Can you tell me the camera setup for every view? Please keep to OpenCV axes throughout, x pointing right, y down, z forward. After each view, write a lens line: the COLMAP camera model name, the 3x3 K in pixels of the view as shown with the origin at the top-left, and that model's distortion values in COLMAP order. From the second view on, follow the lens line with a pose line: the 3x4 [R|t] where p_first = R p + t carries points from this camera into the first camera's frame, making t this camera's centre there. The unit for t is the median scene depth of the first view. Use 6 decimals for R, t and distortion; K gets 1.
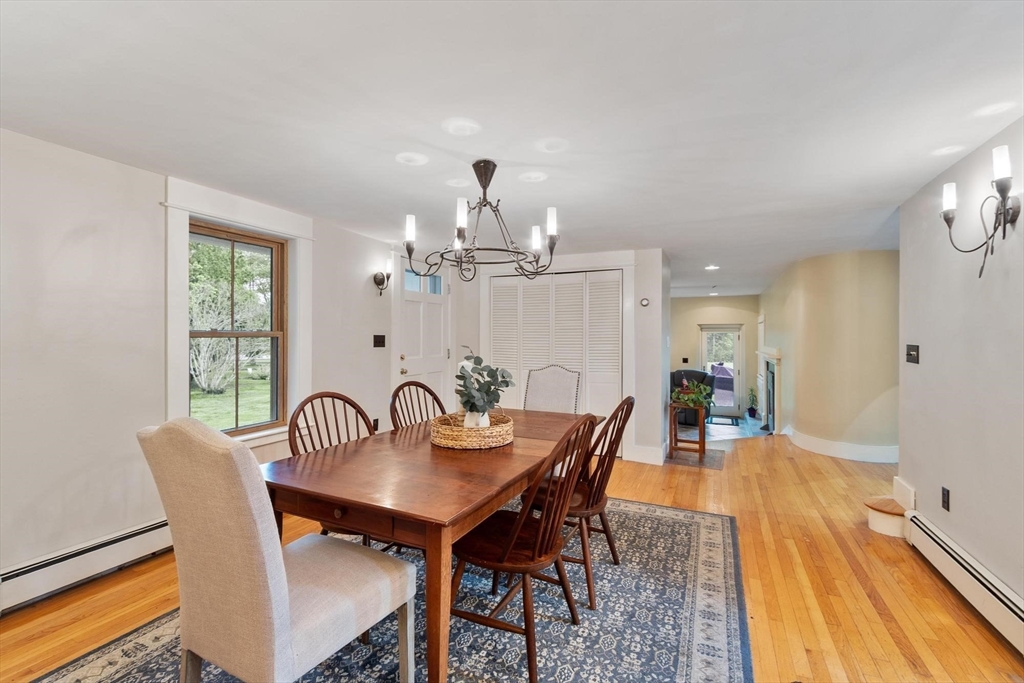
lens RADIAL K [[449.9, 0, 508.3], [0, 449.9, 337.0], [0, 0, 1]] dist [-0.002802, -0.000504]
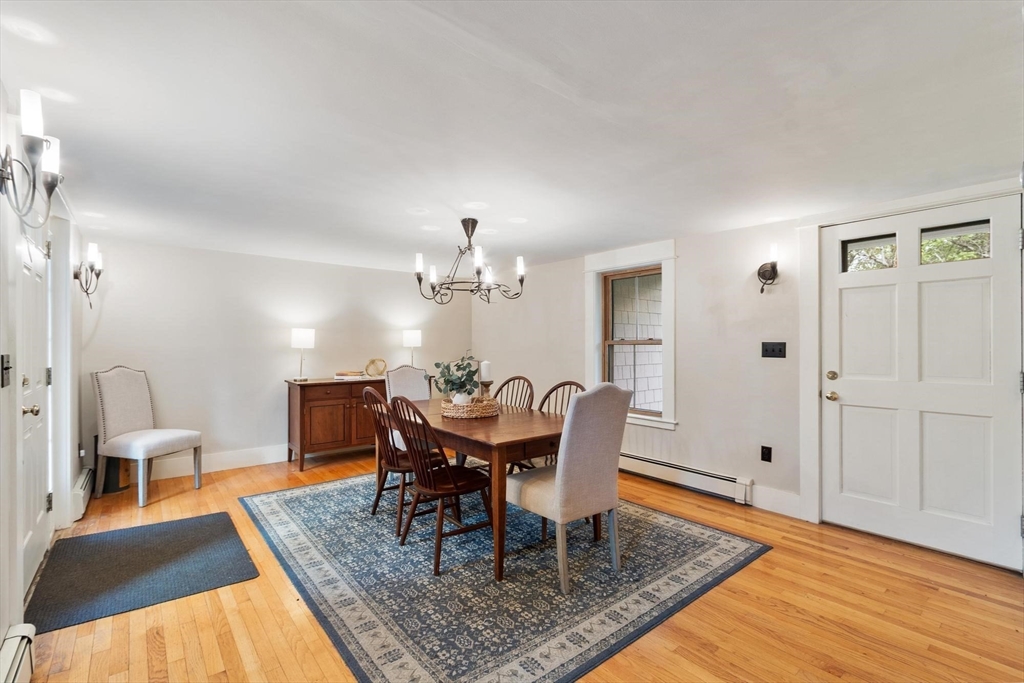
lens RADIAL K [[457.7, 0, 508.4], [0, 457.7, 346.1], [0, 0, 1]] dist [-0.001326, -0.000145]
pose [[-0.443473, -0.003349, -0.896281, 1.146587], [-0.005261, 0.999986, -0.001133, 0.009559], [0.896272, 0.004213, -0.443485, 1.700599]]
